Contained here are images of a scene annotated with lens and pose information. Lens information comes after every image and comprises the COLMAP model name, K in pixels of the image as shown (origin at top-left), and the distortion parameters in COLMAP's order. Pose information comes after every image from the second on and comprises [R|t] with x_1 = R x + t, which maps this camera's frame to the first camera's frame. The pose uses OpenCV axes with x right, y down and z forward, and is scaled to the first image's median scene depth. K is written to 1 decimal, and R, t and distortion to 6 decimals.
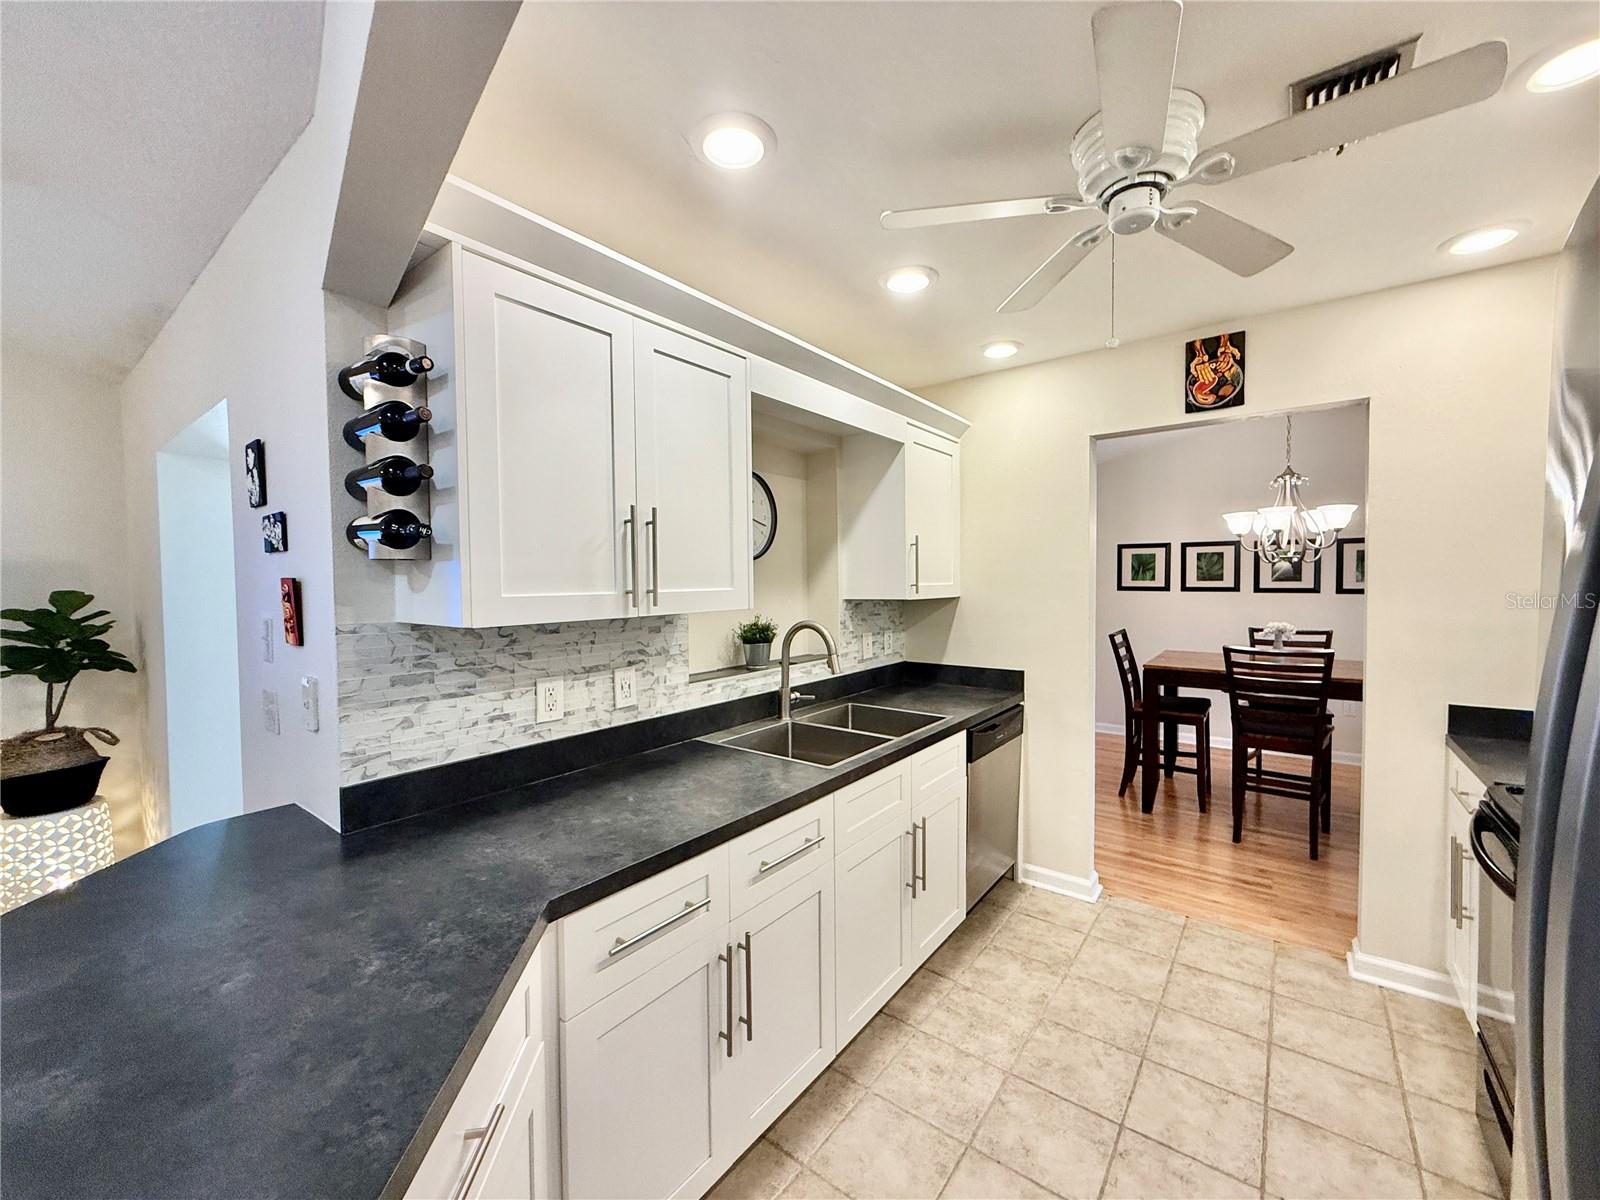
lens RADIAL K [[644.9, 0, 793.9], [0, 644.9, 597.8], [0, 0, 1]] dist [-0.000296, -0.000188]
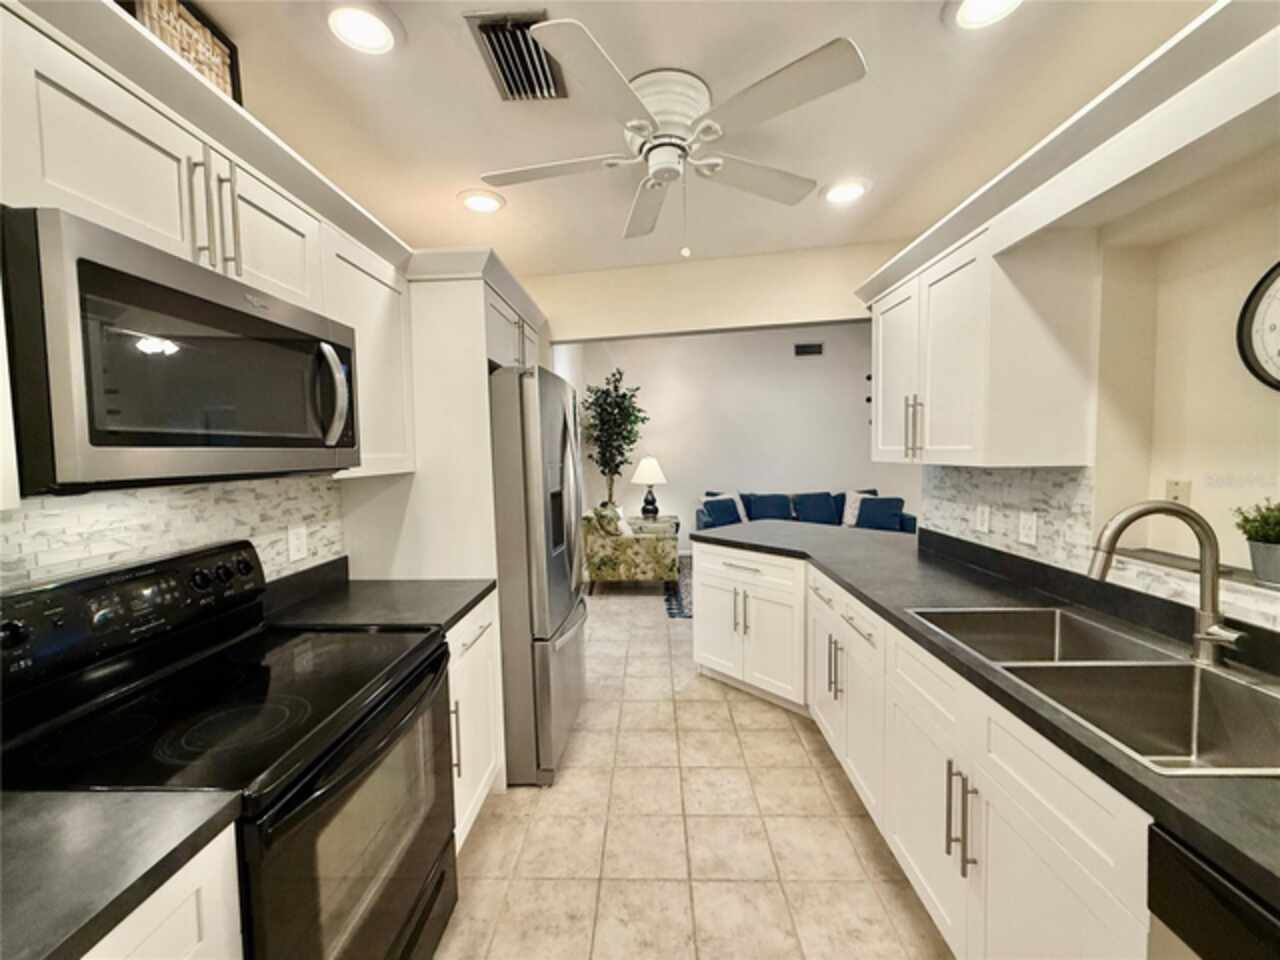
lens RADIAL K [[510.2, 0, 639.5], [0, 510.2, 476.2], [0, 0, 1]] dist [0.000673, 0.000486]
pose [[-0.804711, 0.059255, -0.590702, 0.810907], [0.012221, 0.996449, 0.083308, -0.041366], [0.593541, 0.059820, -0.802577, 1.230815]]
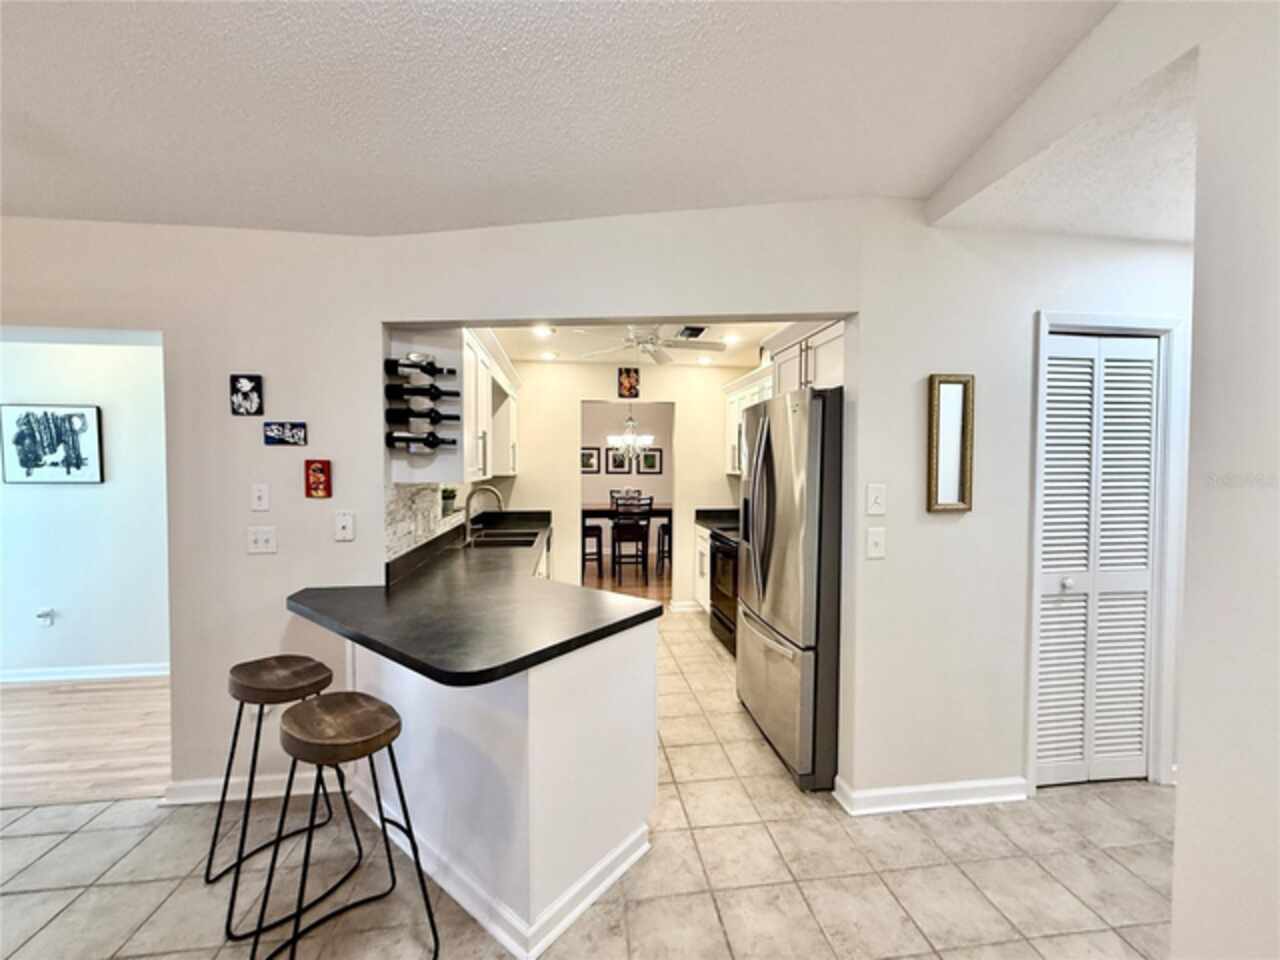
lens RADIAL K [[510.2, 0, 639.5], [0, 510.2, 476.2], [0, 0, 1]] dist [0.000673, 0.000486]
pose [[0.703241, -0.000110, 0.710952, -0.851218], [0.004273, 0.999983, -0.004072, 0.016558], [-0.710939, 0.005902, 0.703229, -0.476630]]
